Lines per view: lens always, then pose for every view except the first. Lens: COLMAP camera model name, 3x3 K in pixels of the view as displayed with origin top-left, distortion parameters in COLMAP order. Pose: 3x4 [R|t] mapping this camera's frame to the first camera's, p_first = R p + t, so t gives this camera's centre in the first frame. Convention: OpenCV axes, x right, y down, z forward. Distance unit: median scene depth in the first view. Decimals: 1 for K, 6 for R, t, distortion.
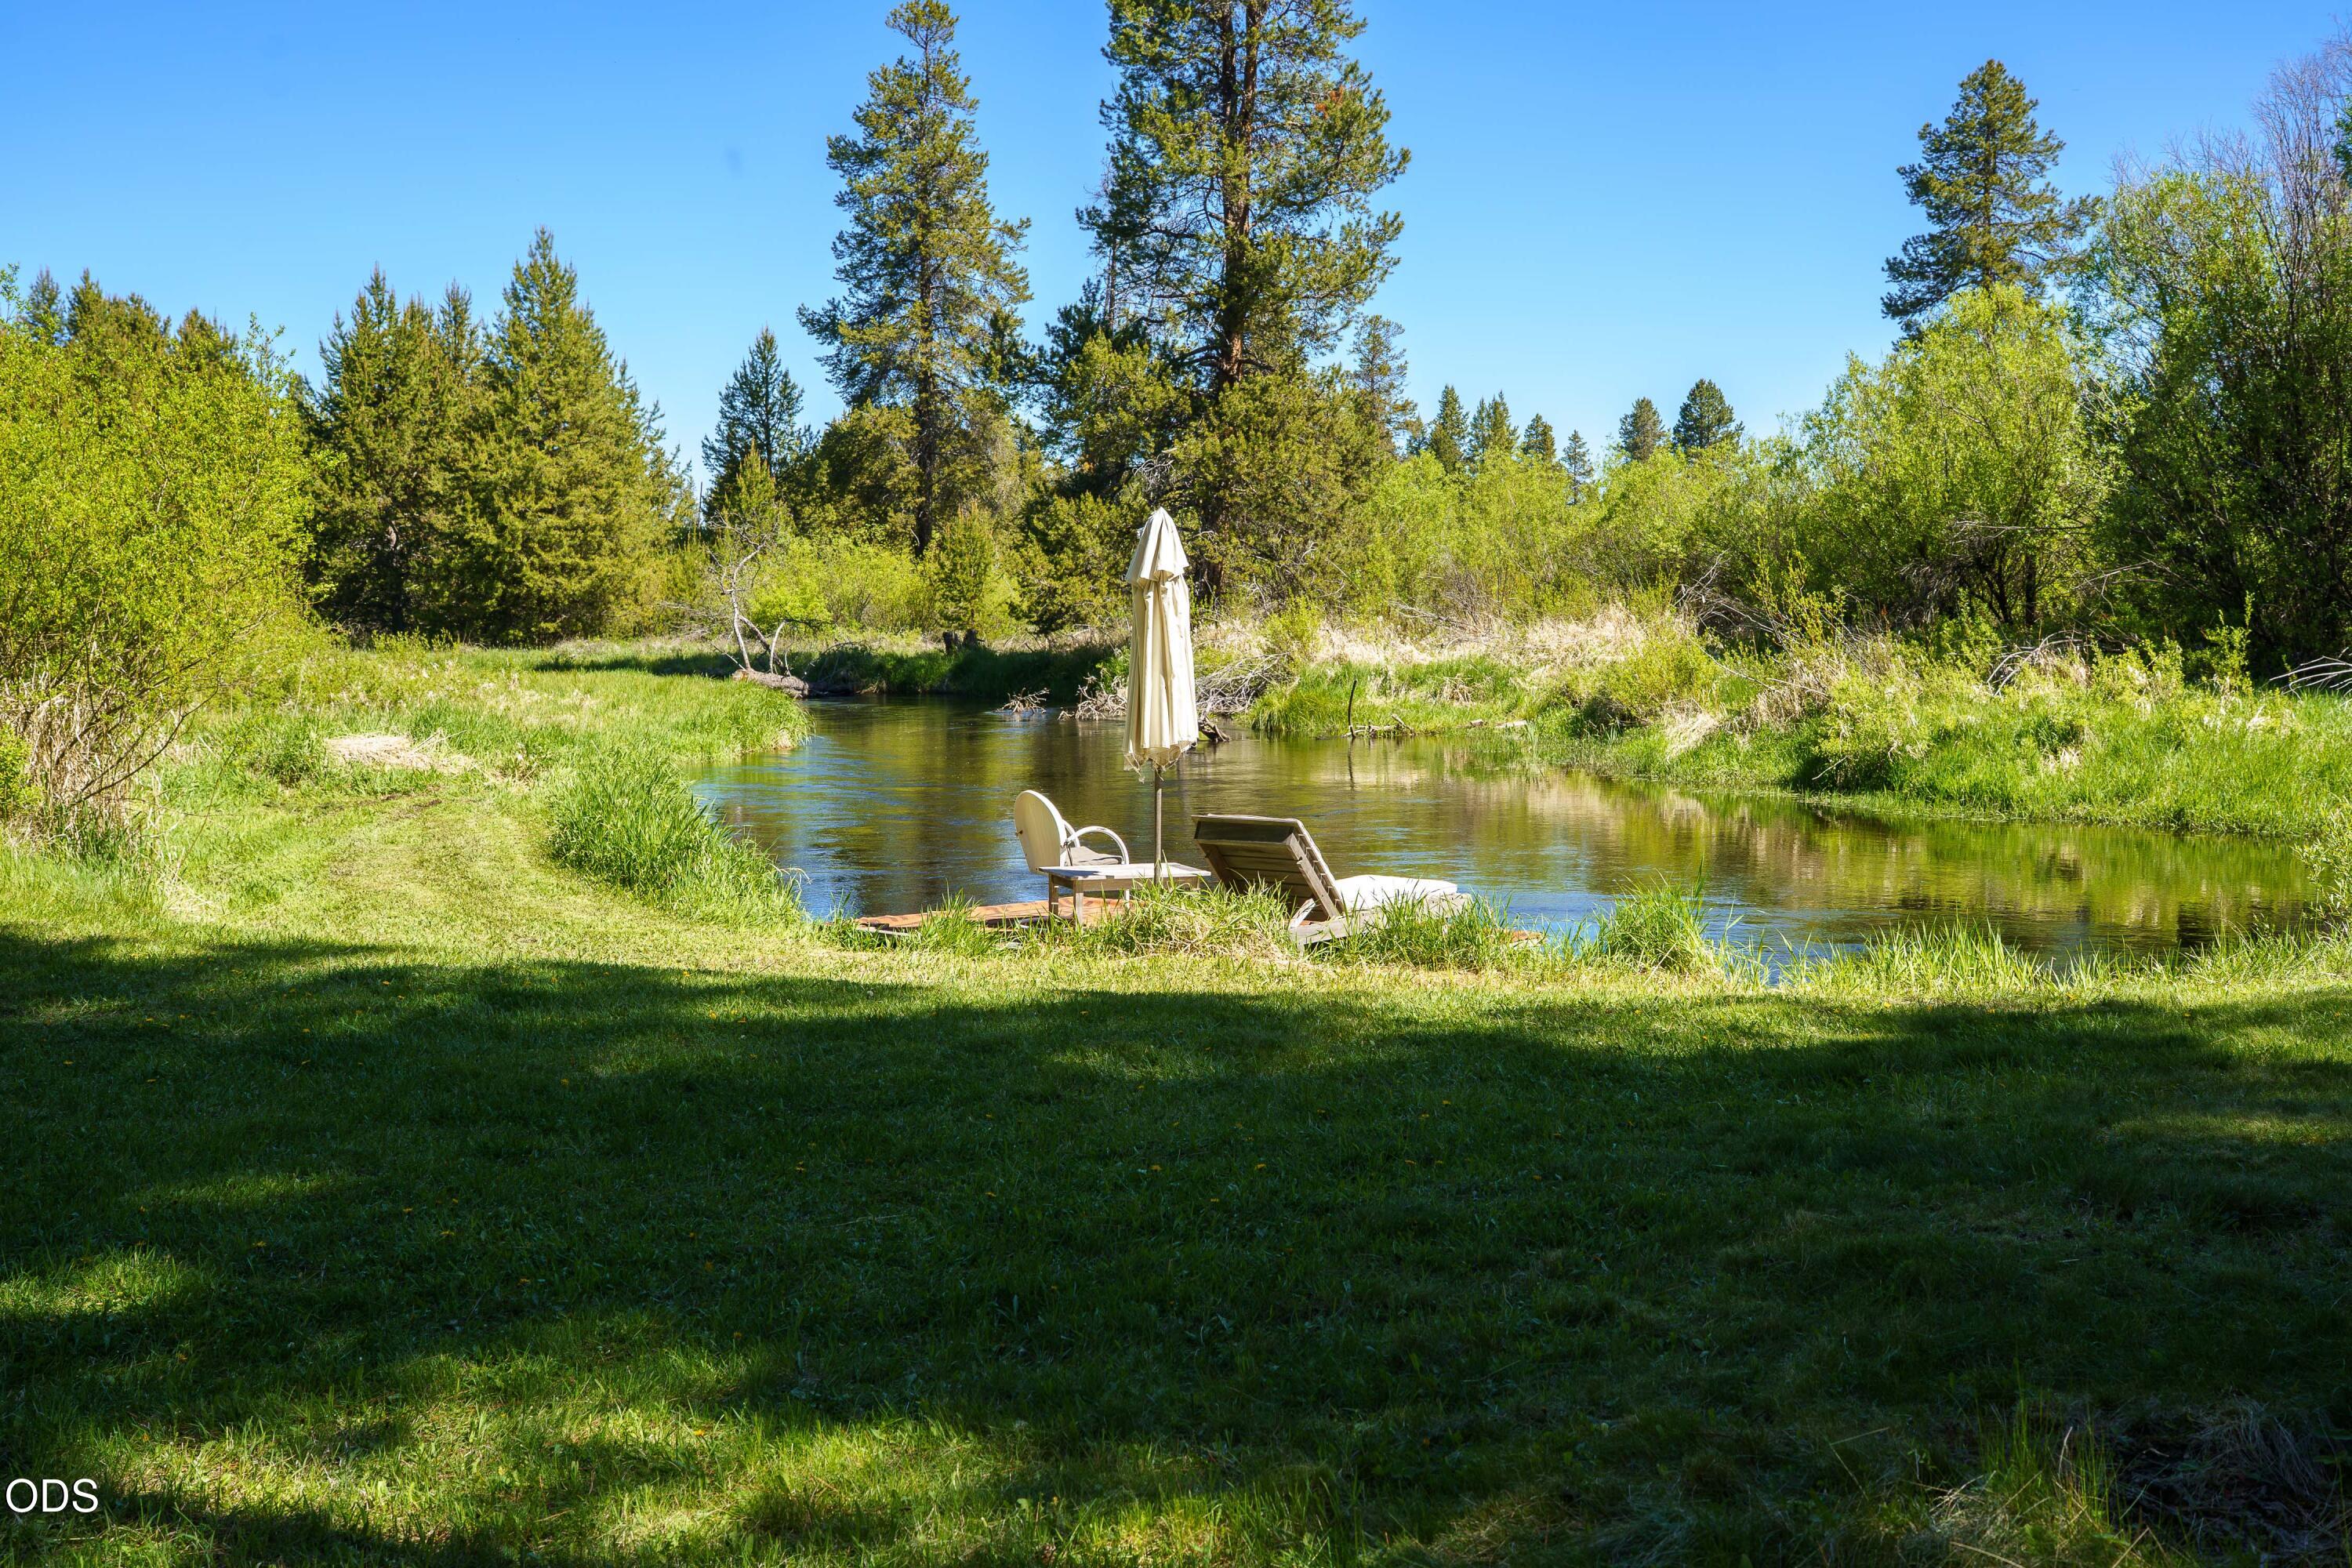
lens RADIAL K [[2764.6, 0, 1186.1], [0, 2764.6, 774.8], [0, 0, 1]] dist [0.086631, 0.000000]
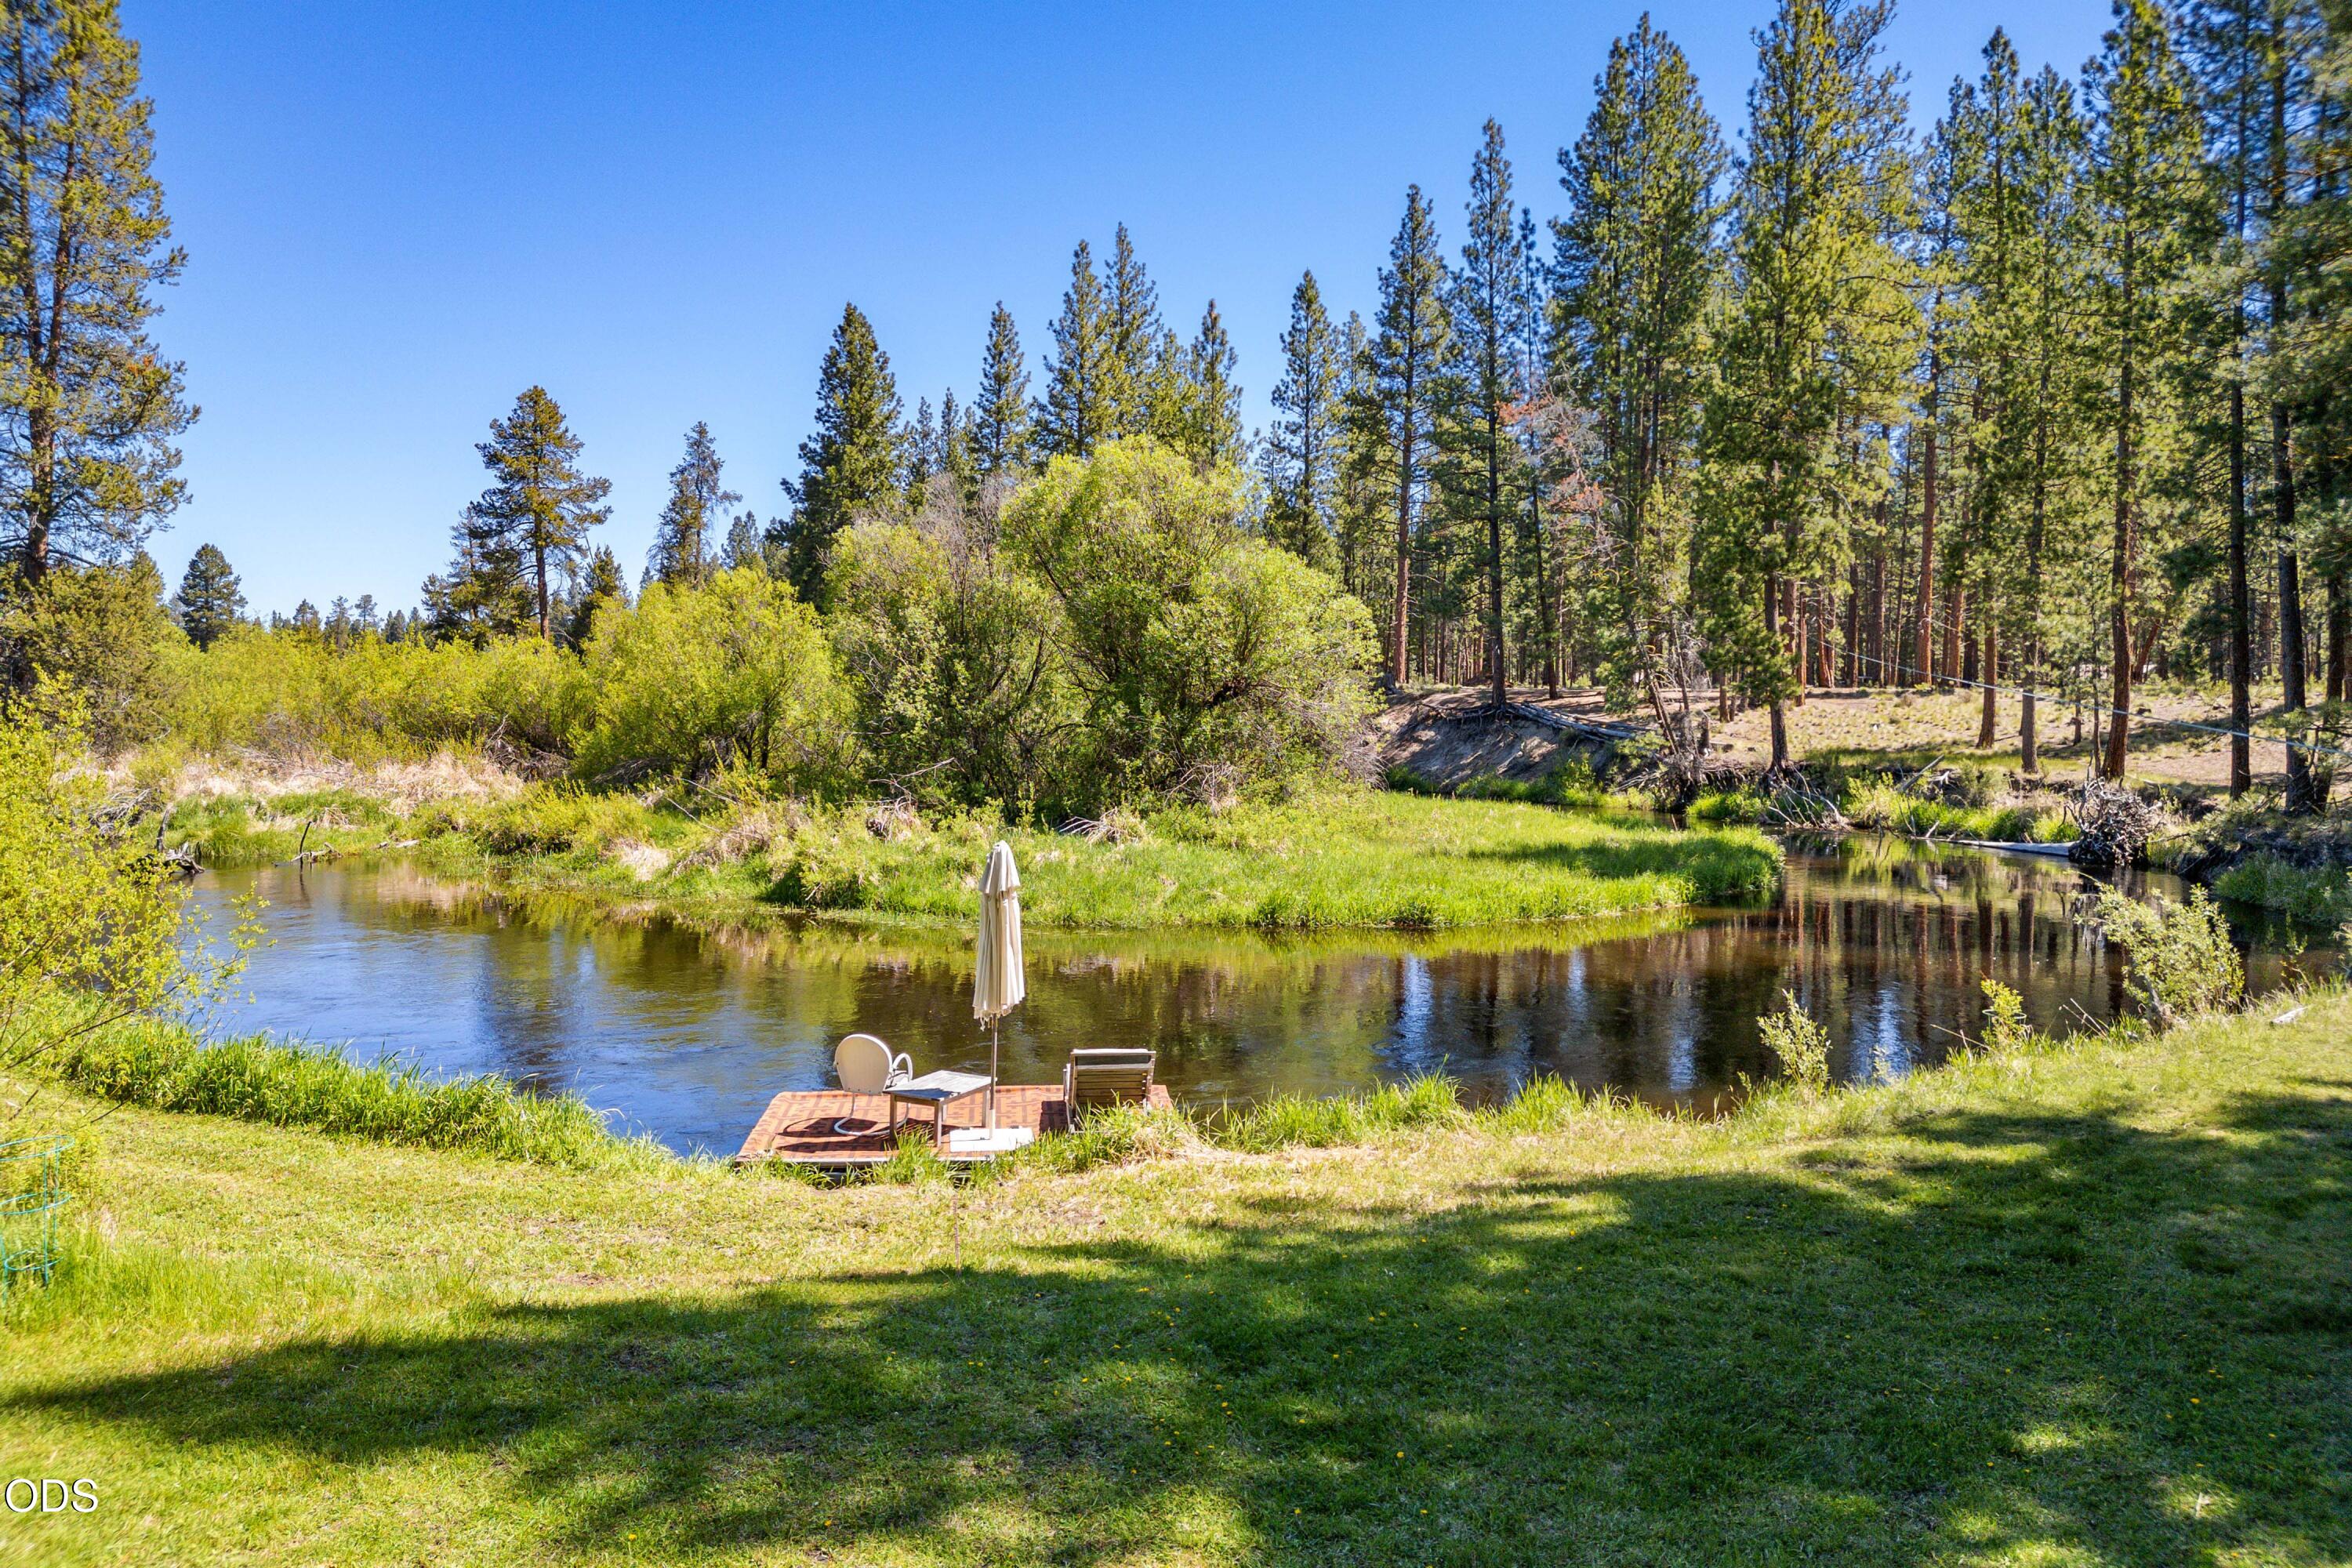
lens RADIAL K [[1668.2, 0, 1168.1], [0, 1668.2, 775.6], [0, 0, 1]] dist [0.049212, -0.016452]
pose [[0.720551, -0.023822, 0.692993, -0.185591], [0.027074, 0.999614, 0.006211, -0.044559], [-0.692873, 0.014287, 0.720918, 0.095895]]
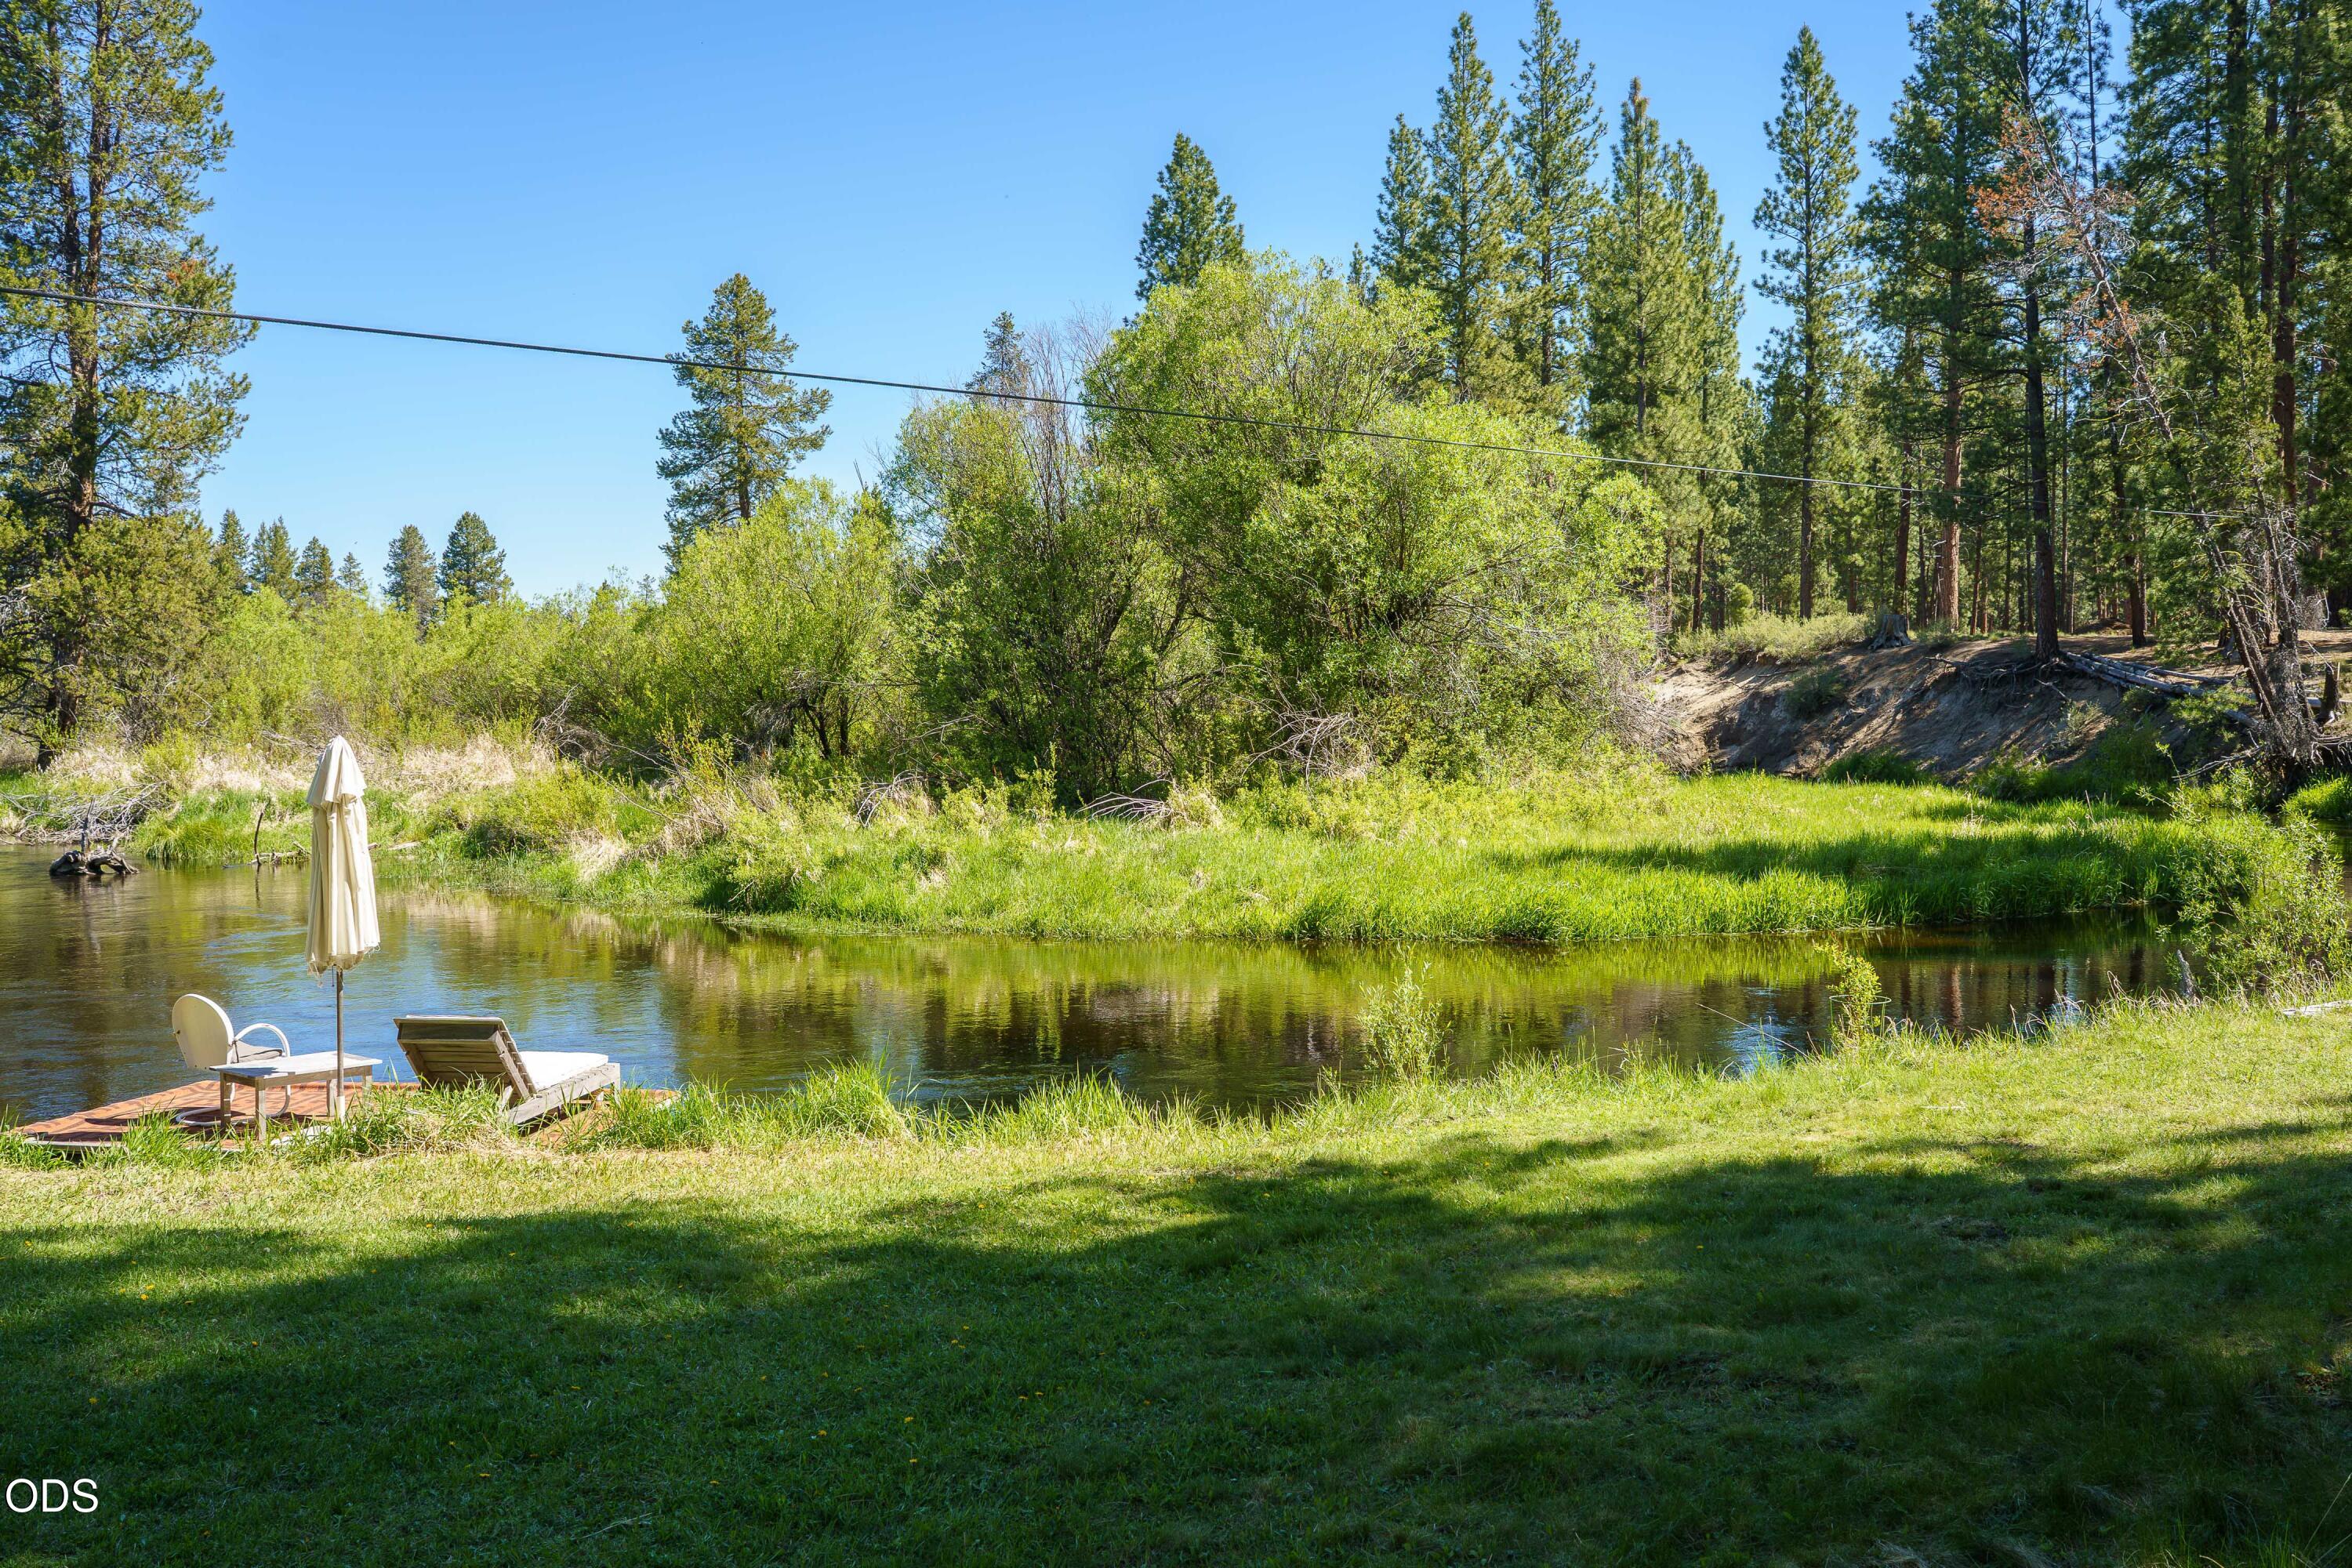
lens RADIAL K [[2381.9, 0, 1188.6], [0, 2381.9, 806.8], [0, 0, 1]] dist [-0.025260, 0.000000]
pose [[0.881105, -0.027496, 0.472120, -0.051238], [0.034105, 0.999403, -0.005443, -0.016827], [-0.471689, 0.020898, 0.881517, 0.003767]]
